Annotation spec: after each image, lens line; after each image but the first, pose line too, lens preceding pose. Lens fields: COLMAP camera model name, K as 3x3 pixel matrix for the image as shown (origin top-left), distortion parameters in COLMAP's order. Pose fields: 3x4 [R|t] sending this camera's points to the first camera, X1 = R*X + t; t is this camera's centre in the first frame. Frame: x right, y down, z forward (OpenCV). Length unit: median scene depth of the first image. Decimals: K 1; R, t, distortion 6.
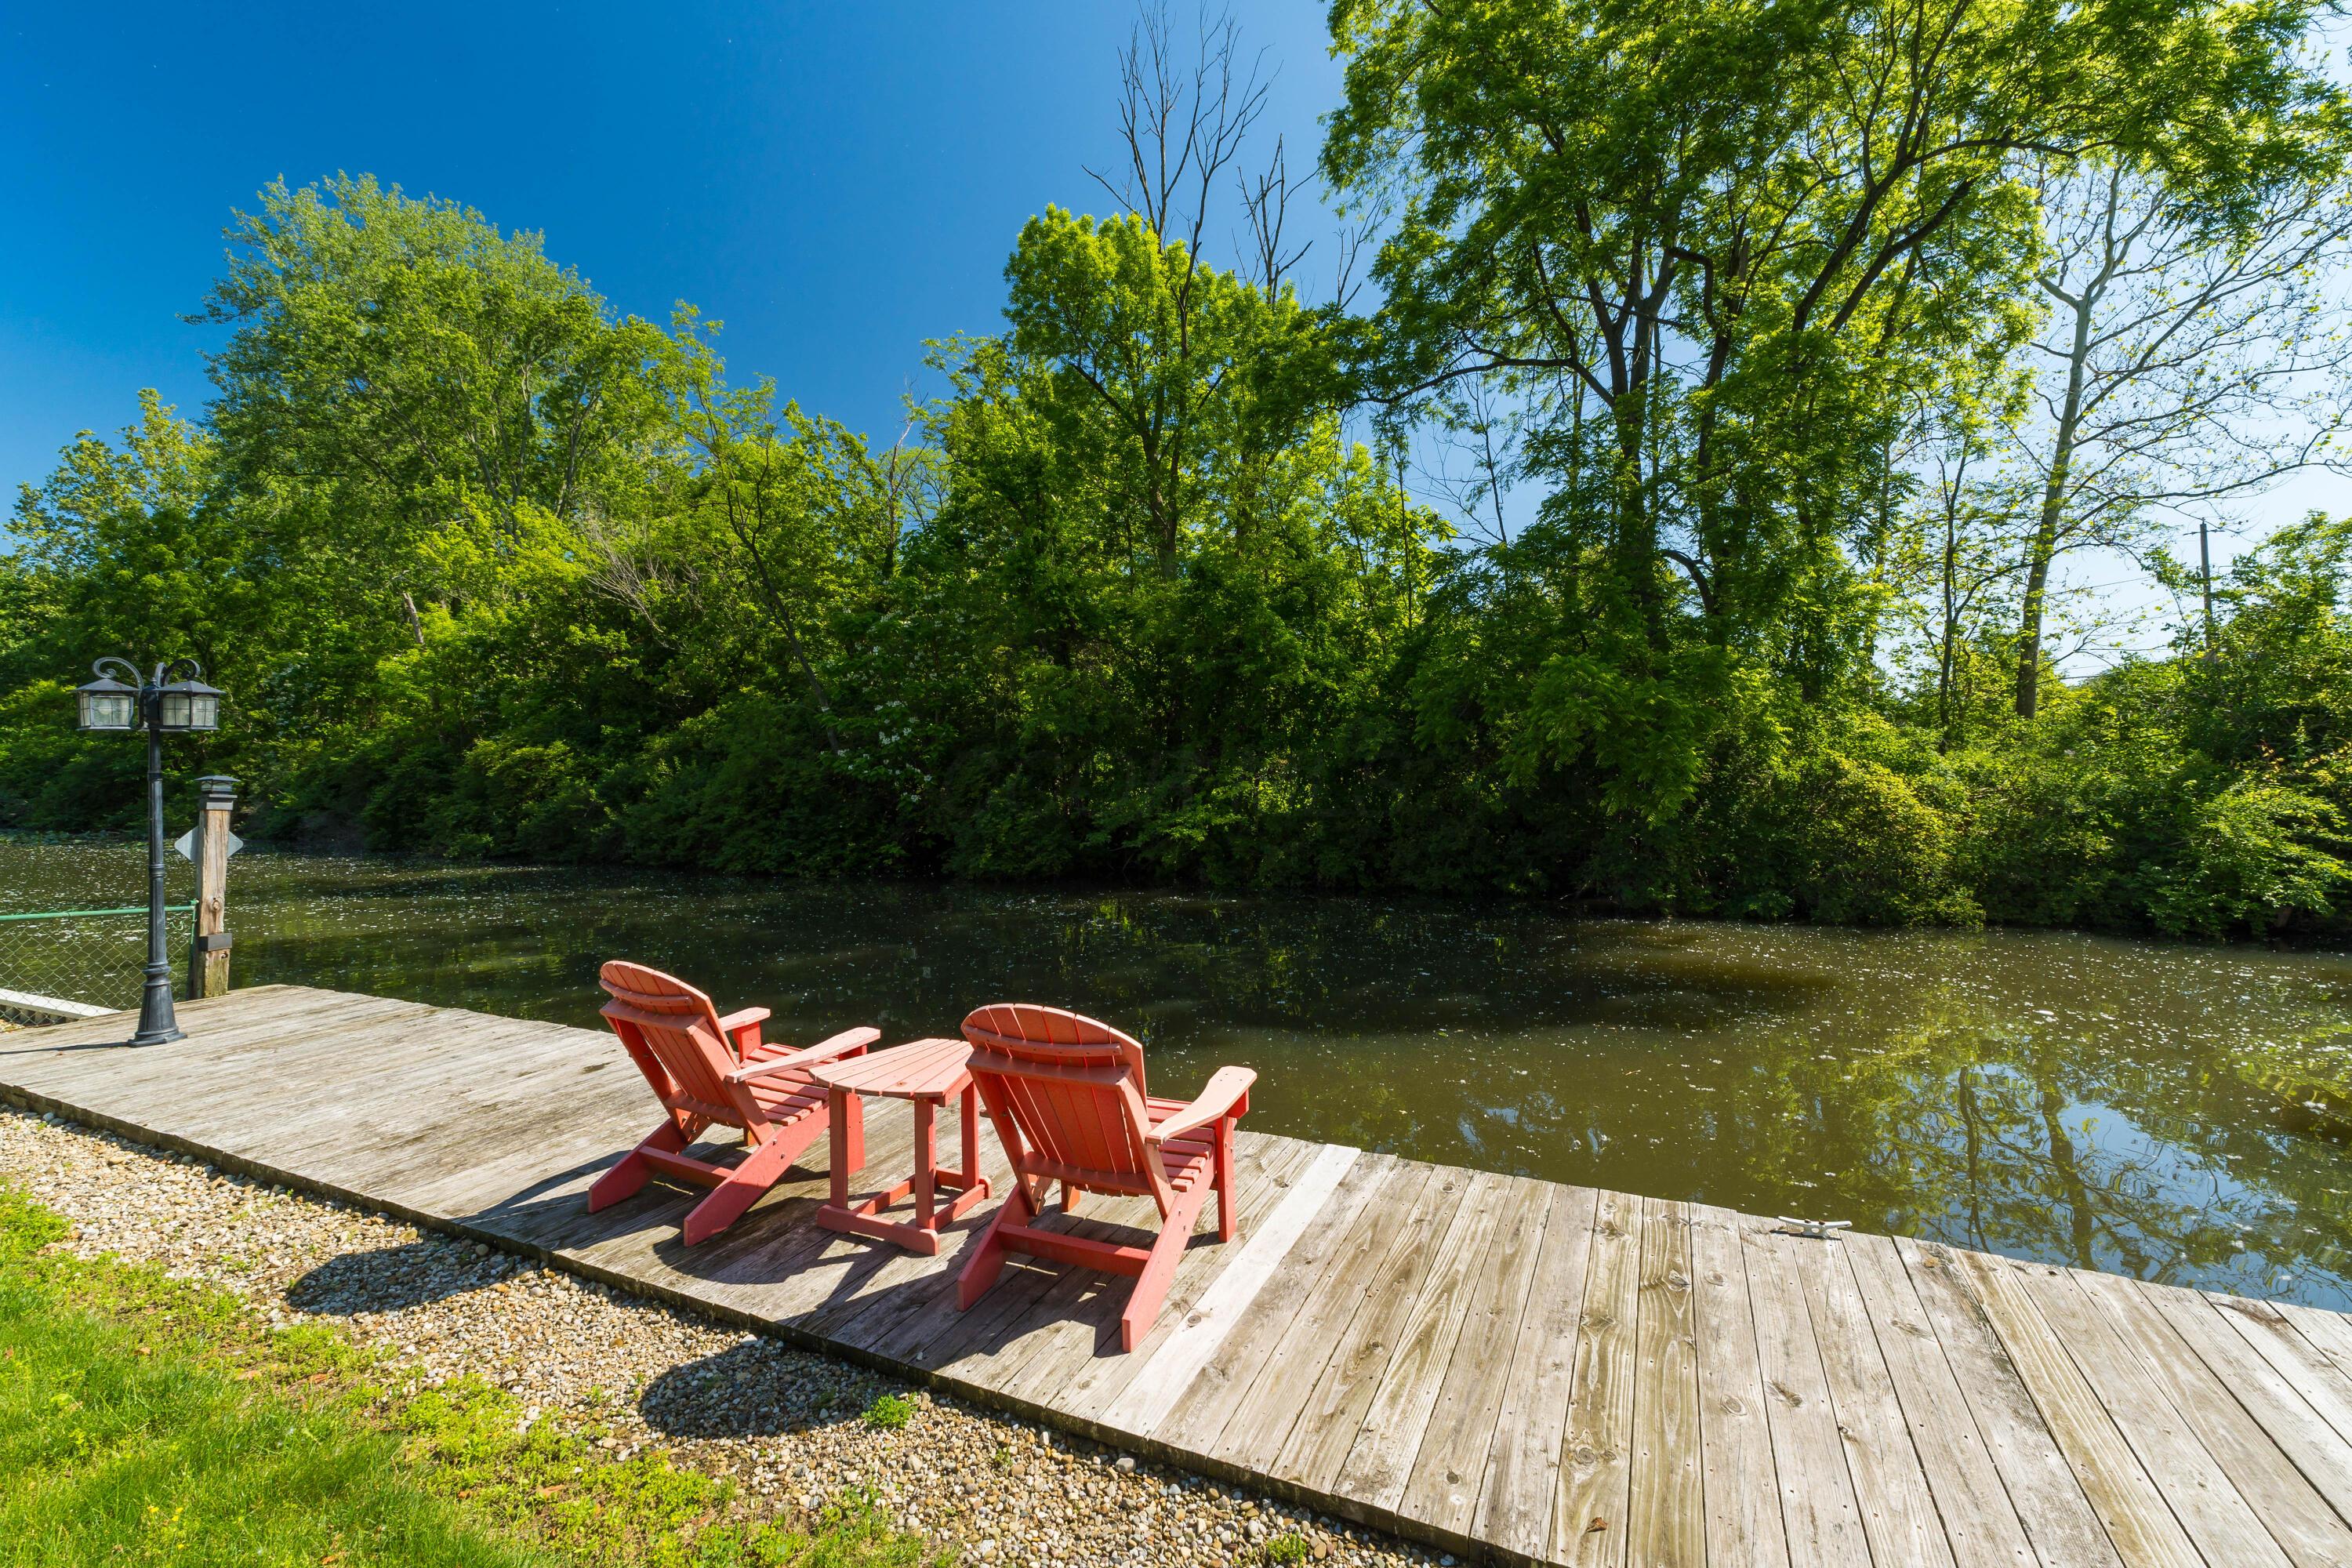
lens RADIAL K [[1000.4, 0, 1176.0], [0, 1000.4, 738.7], [0, 0, 1]] dist [0.005698, -0.000698]
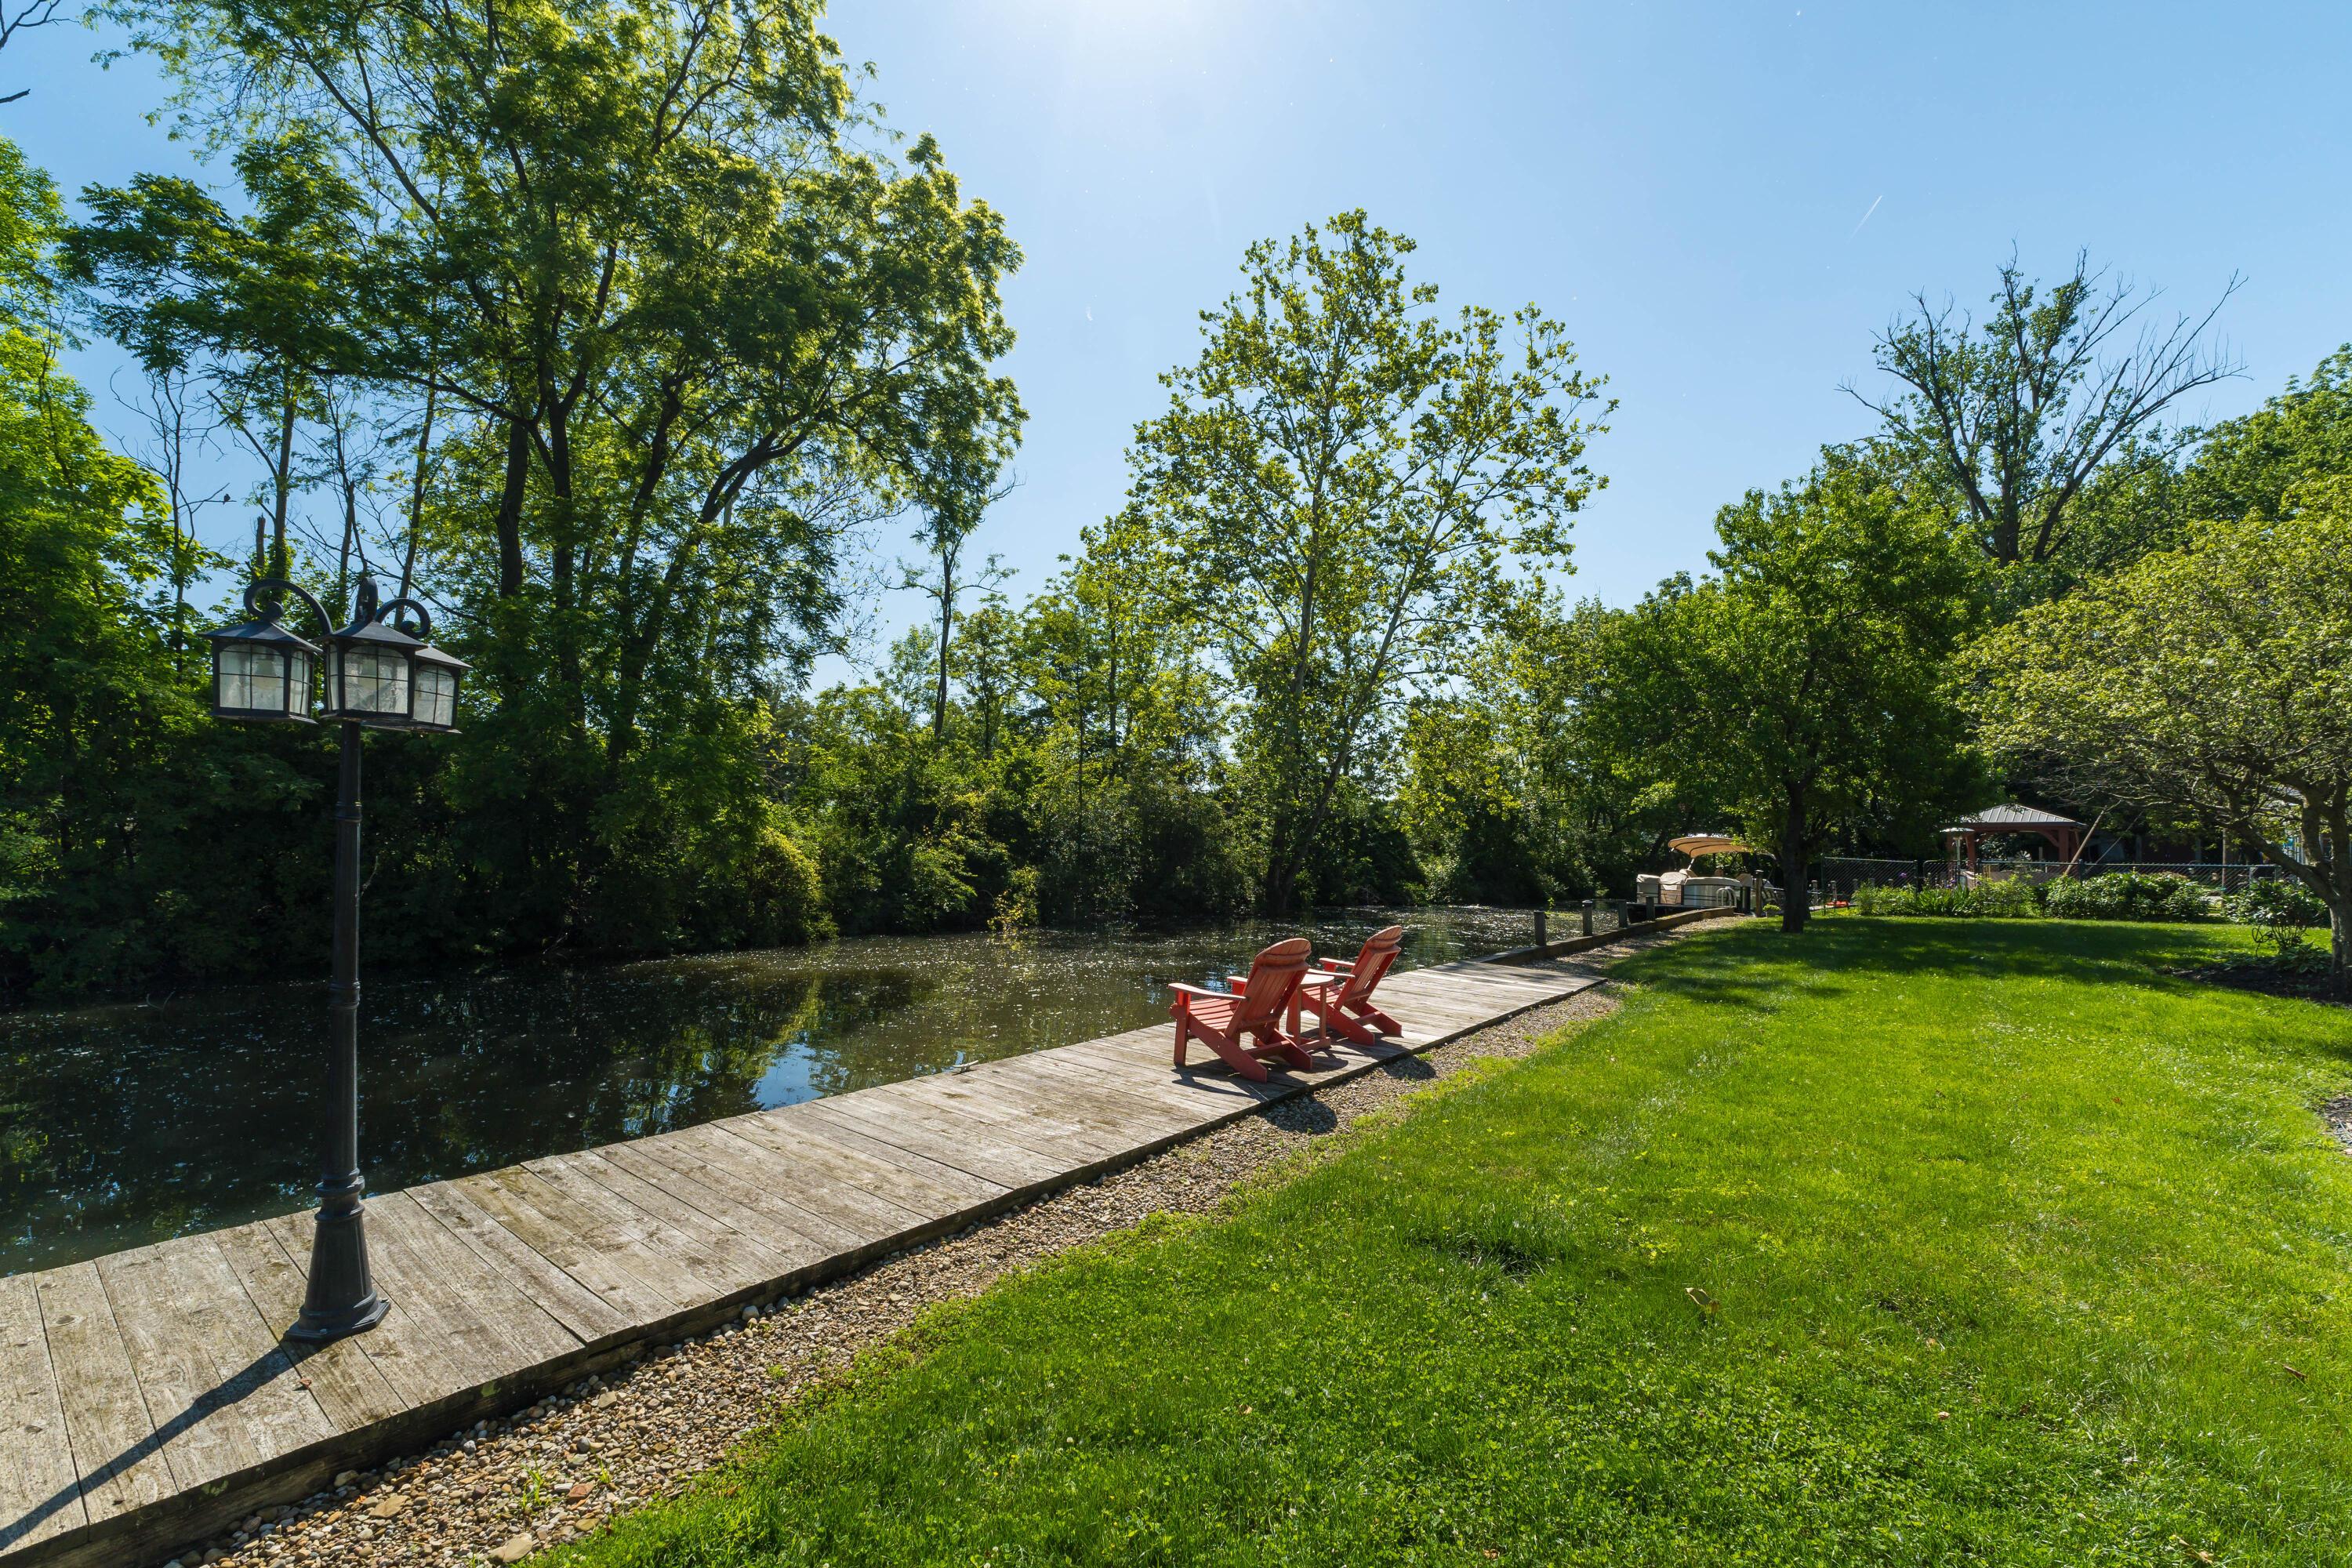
lens RADIAL K [[988.6, 0, 1160.5], [0, 988.6, 818.7], [0, 0, 1]] dist [0.001382, -0.000584]
pose [[0.213042, 0.032909, 0.976489, -0.351794], [-0.054006, 0.998301, -0.021861, 0.007027], [-0.975549, -0.048079, 0.214457, 0.121546]]
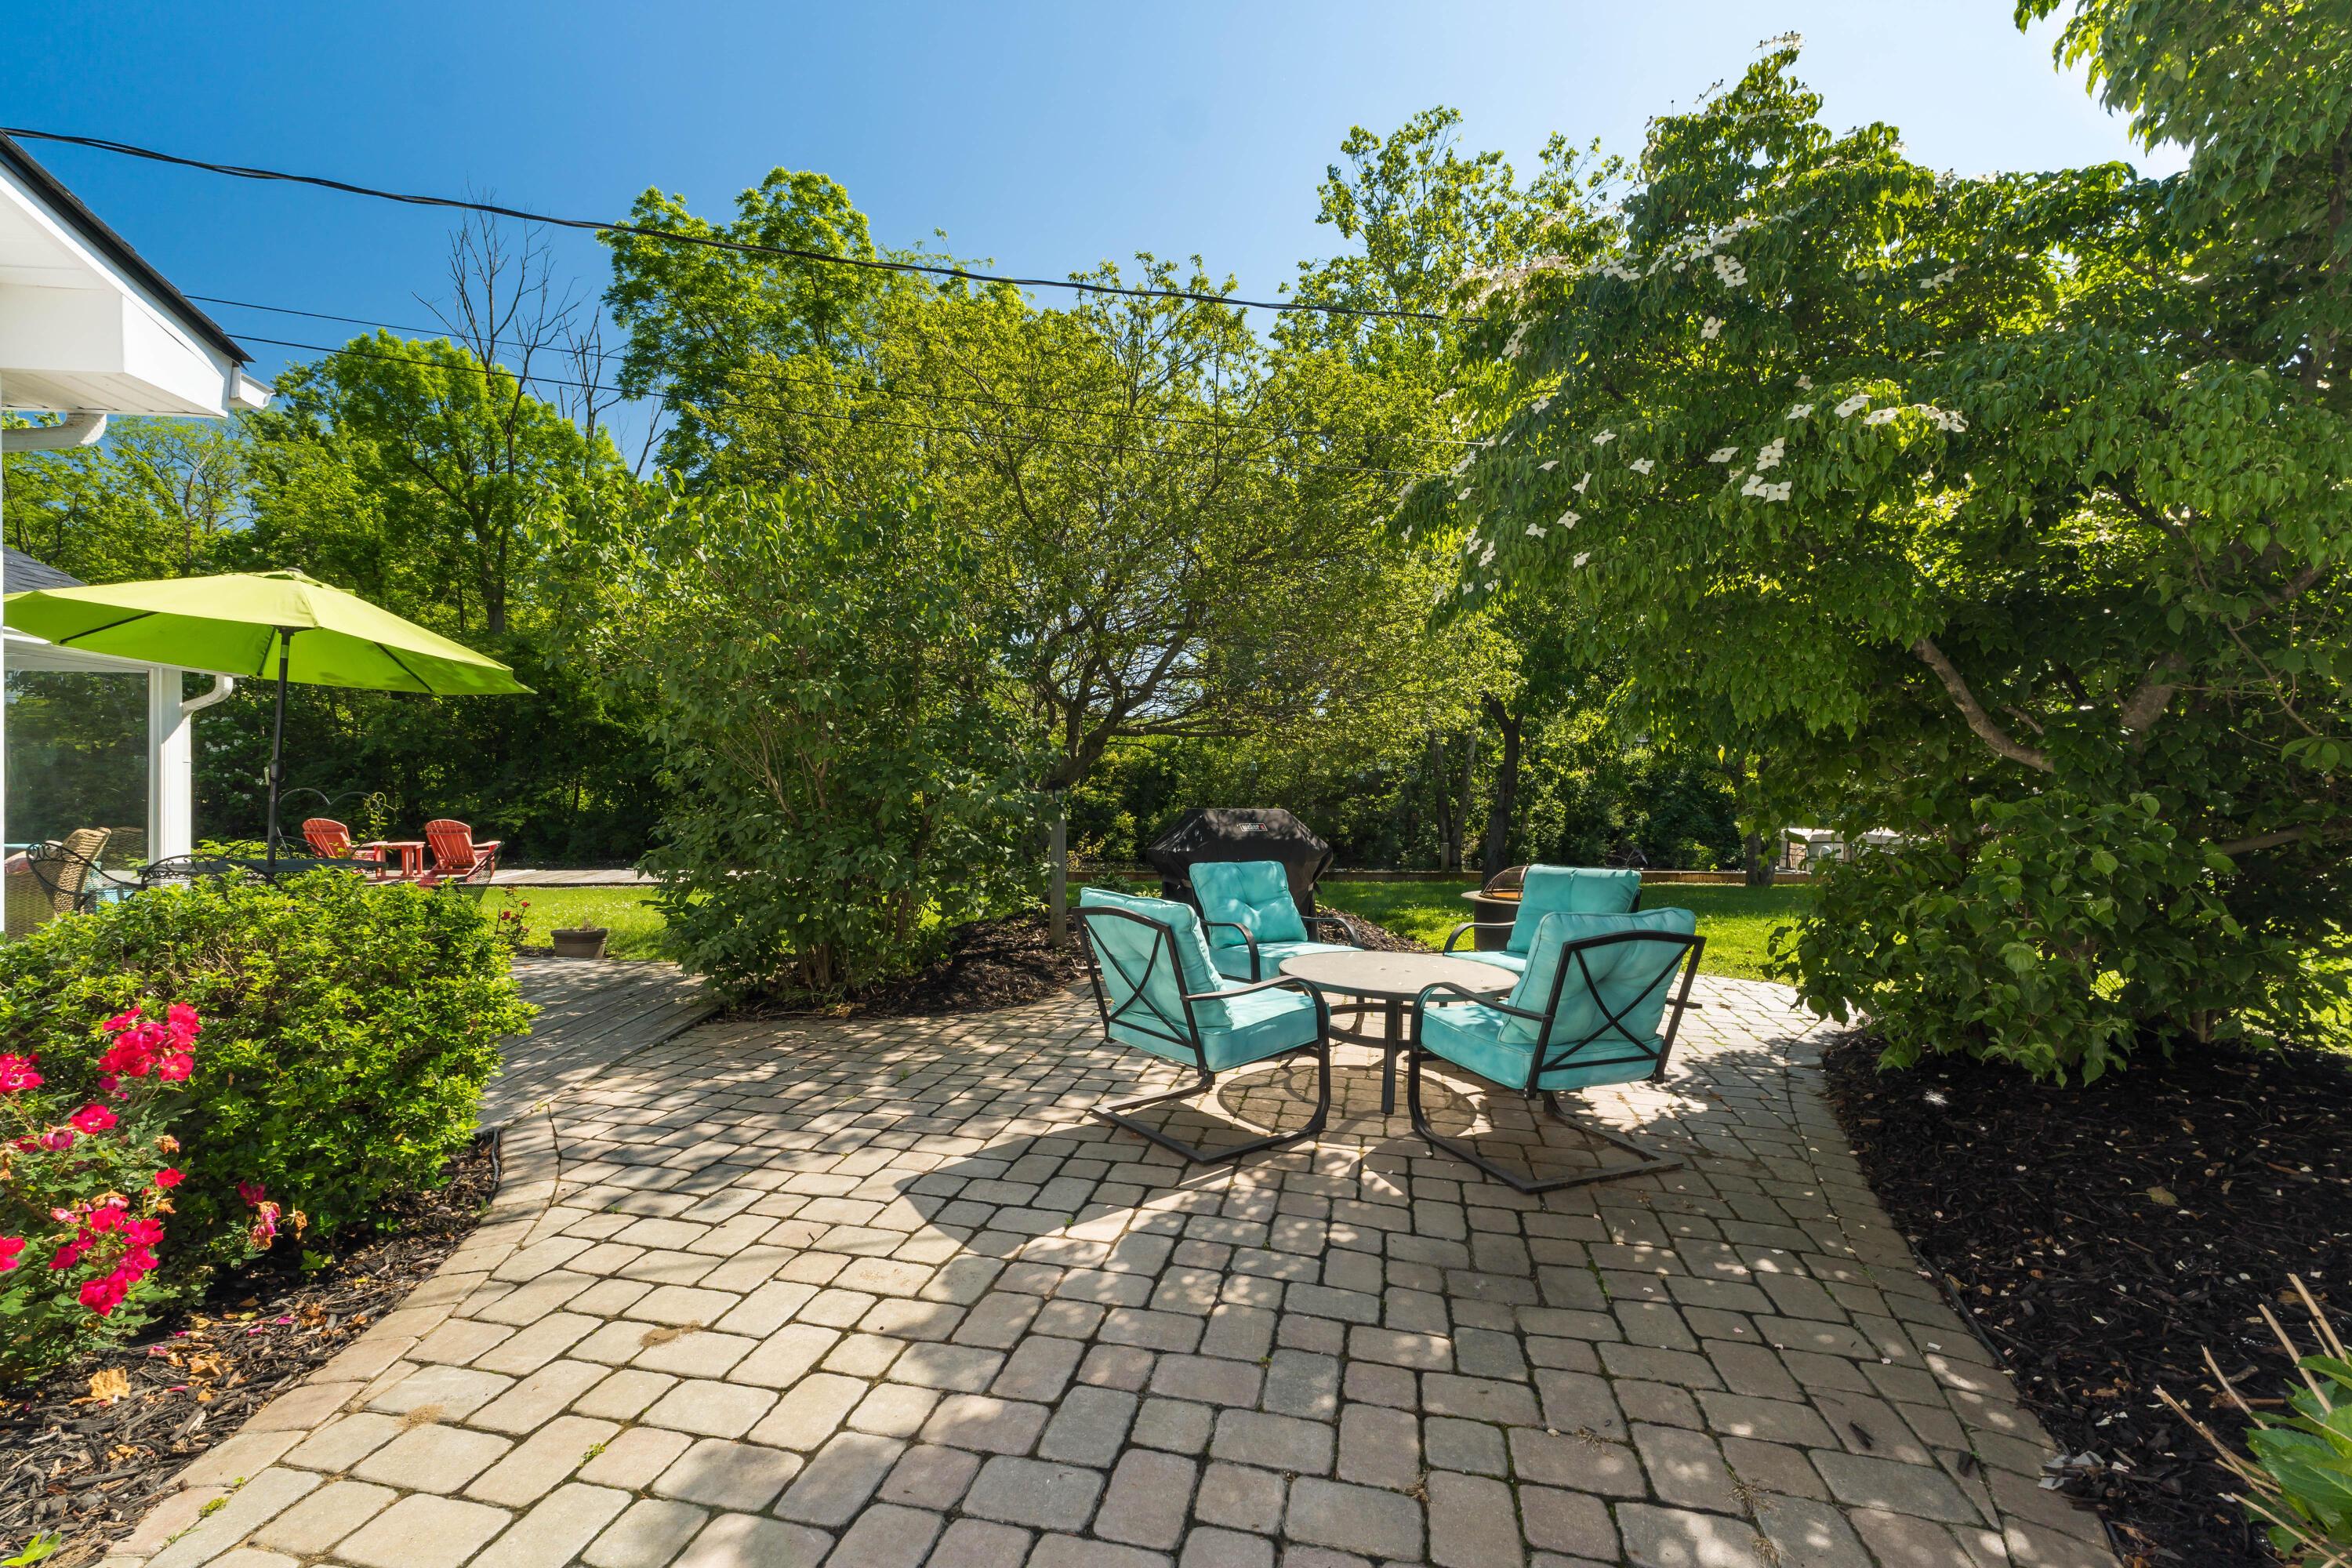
lens RADIAL K [[981.8, 0, 1155.6], [0, 981.8, 802.1], [0, 0, 1]] dist [0.010246, -0.000133]
pose [[0.838638, 0.010238, 0.544593, 0.019675], [-0.037400, 0.998546, 0.038821, -0.022136], [-0.543403, -0.052925, 0.837802, -0.643580]]
